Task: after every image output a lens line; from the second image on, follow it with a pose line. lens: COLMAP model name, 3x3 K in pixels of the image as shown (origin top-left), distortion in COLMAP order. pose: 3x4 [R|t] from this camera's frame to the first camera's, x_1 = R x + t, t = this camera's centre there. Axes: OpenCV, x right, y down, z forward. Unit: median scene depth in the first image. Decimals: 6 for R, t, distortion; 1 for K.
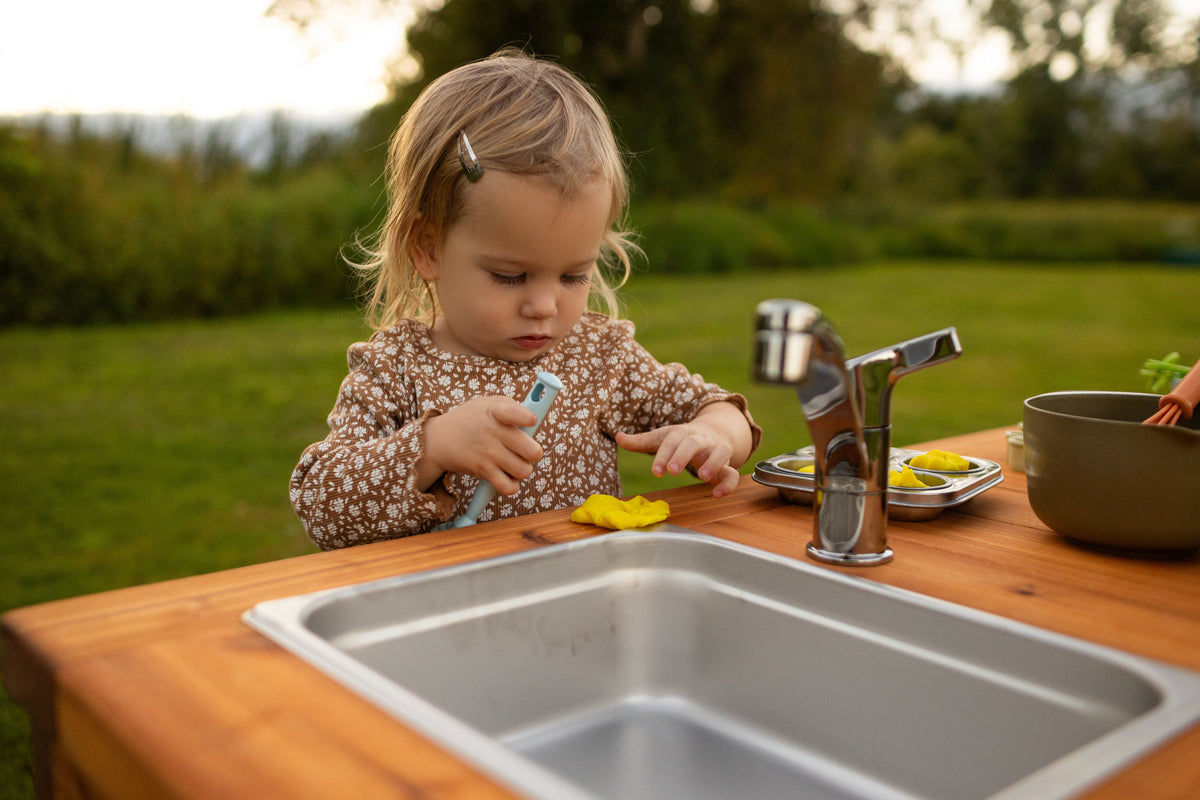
lens RADIAL K [[1143.5, 0, 600.0], [0, 1143.5, 400.0], [0, 0, 1]] dist [-0.005493, -0.028107]
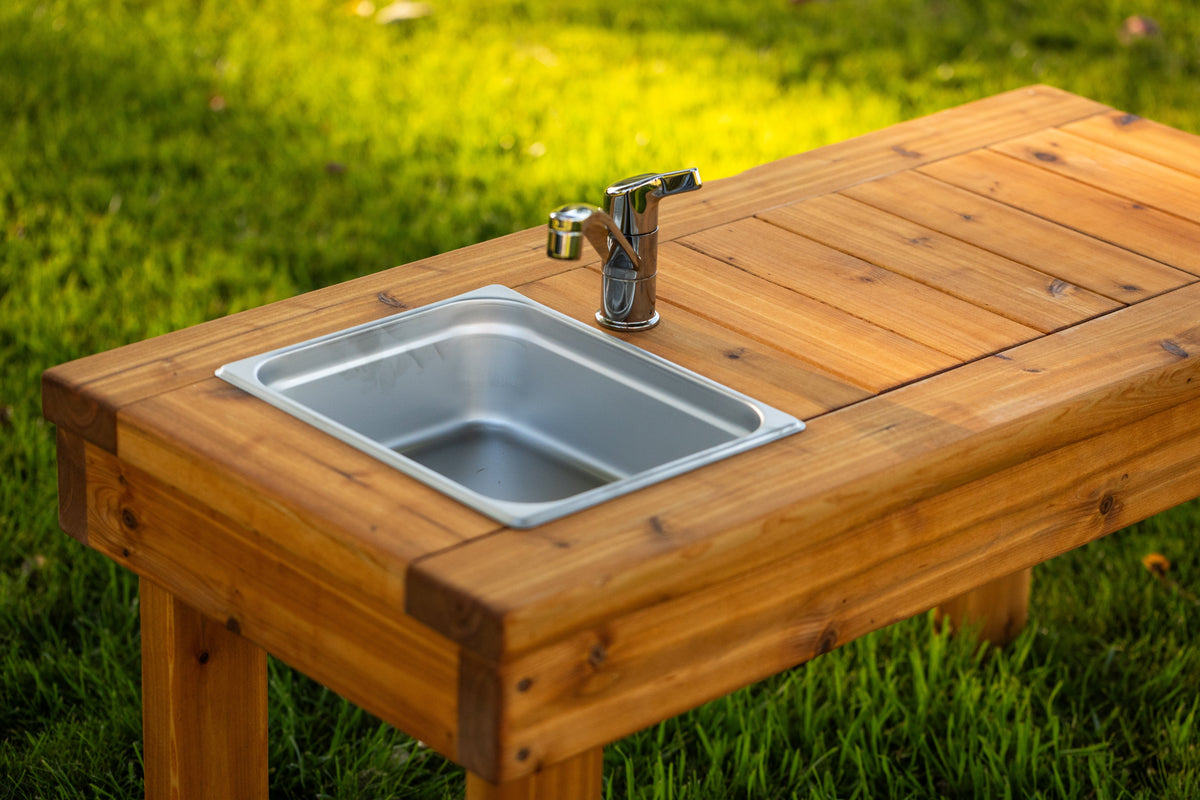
lens RADIAL K [[3412.5, 0, 600.0], [0, 3412.5, 400.0], [0, 0, 1]] dist [0.000733, -1.862086]
pose [[0.999198, 0.007694, 0.039288, 0.031317], [-0.017889, 0.963744, 0.266230, -0.836450], [-0.035815, -0.266719, 0.963109, -2.860186]]
